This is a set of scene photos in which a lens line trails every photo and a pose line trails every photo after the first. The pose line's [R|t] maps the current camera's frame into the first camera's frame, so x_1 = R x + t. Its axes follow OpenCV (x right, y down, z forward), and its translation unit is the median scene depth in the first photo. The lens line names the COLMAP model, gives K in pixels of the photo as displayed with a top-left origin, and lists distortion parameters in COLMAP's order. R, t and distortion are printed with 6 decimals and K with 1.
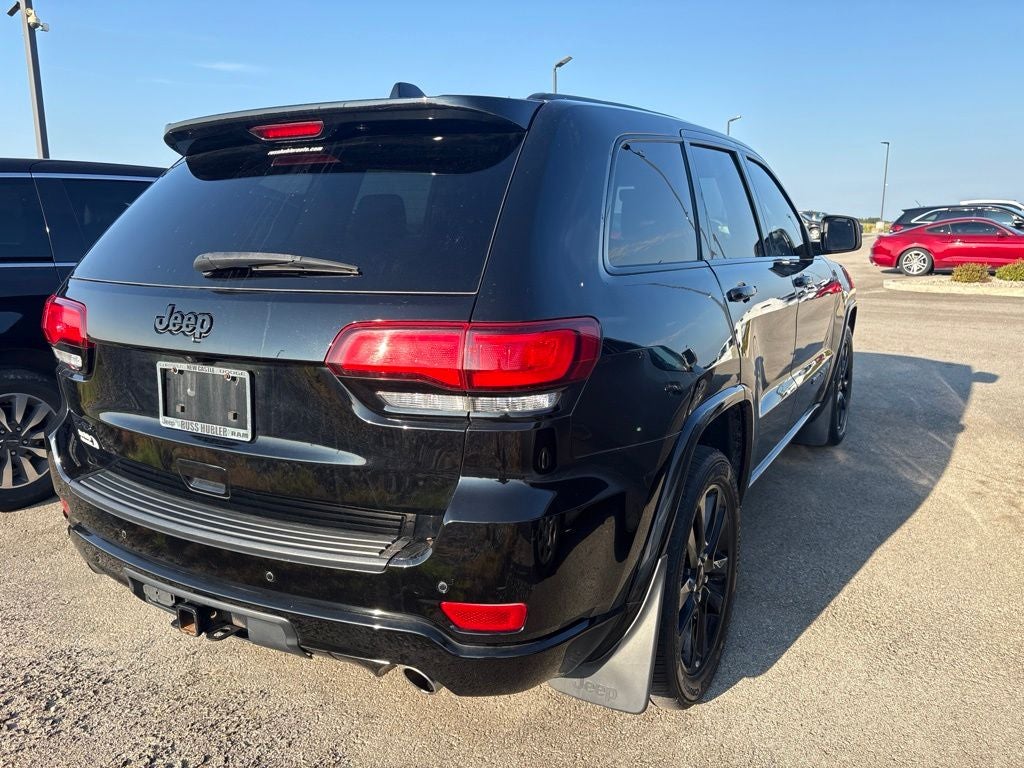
lens RADIAL K [[779.8, 0, 505.1], [0, 779.8, 383.1], [0, 0, 1]] dist [0.086408, -0.089528]
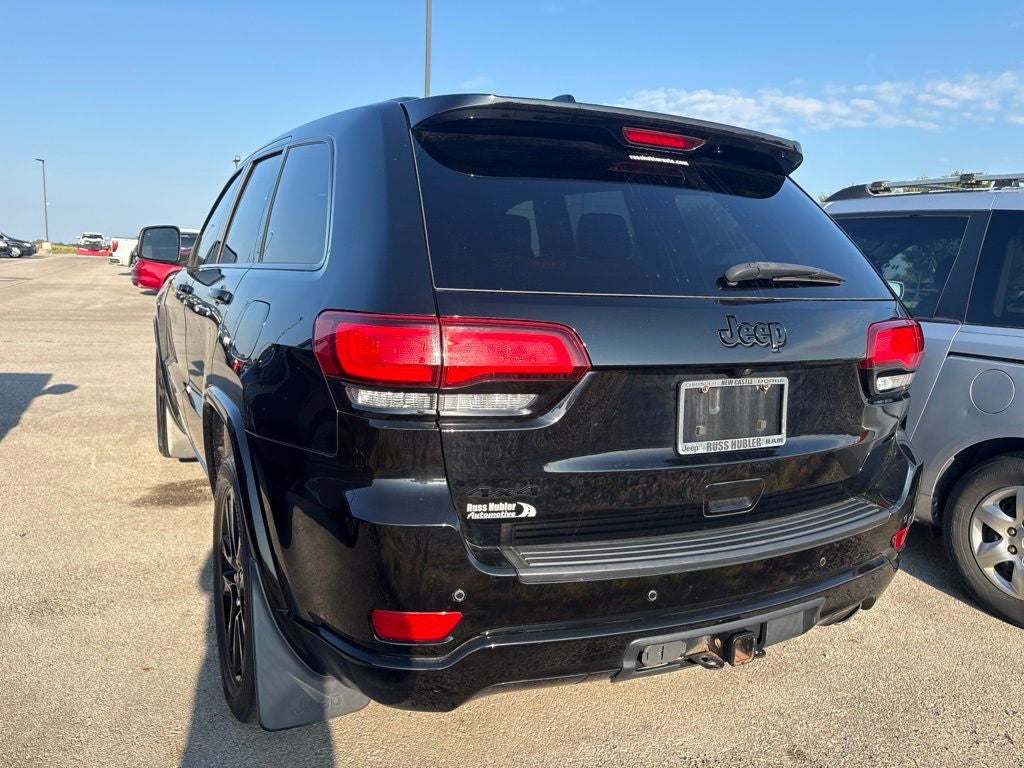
lens RADIAL K [[779.8, 0, 505.1], [0, 779.8, 383.1], [0, 0, 1]] dist [0.086408, -0.089528]
pose [[0.524433, -0.093186, 0.846337, -1.157921], [0.117627, 0.992391, 0.036380, -0.073192], [-0.843288, 0.080473, 0.531404, 0.628330]]
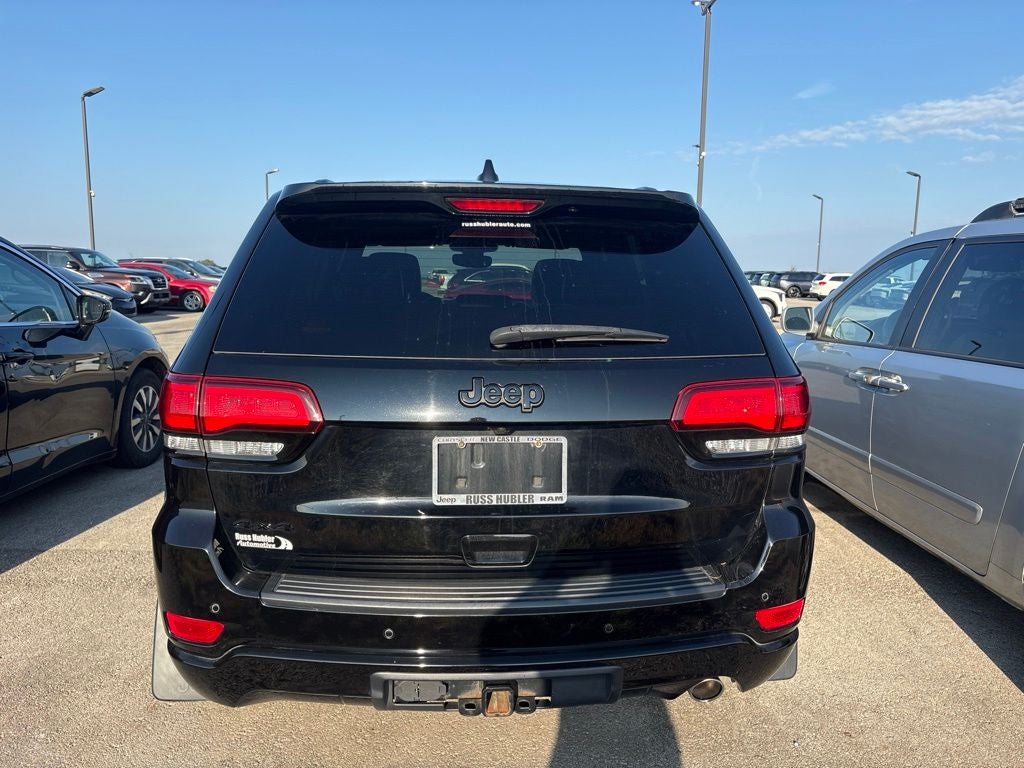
lens RADIAL K [[779.8, 0, 501.3], [0, 779.8, 384.7], [0, 0, 1]] dist [0.094120, -0.100081]
pose [[0.811458, -0.055667, 0.581754, -0.826161], [0.088916, 0.995624, -0.028755, -0.050749], [-0.577608, 0.075060, 0.812856, 0.160381]]
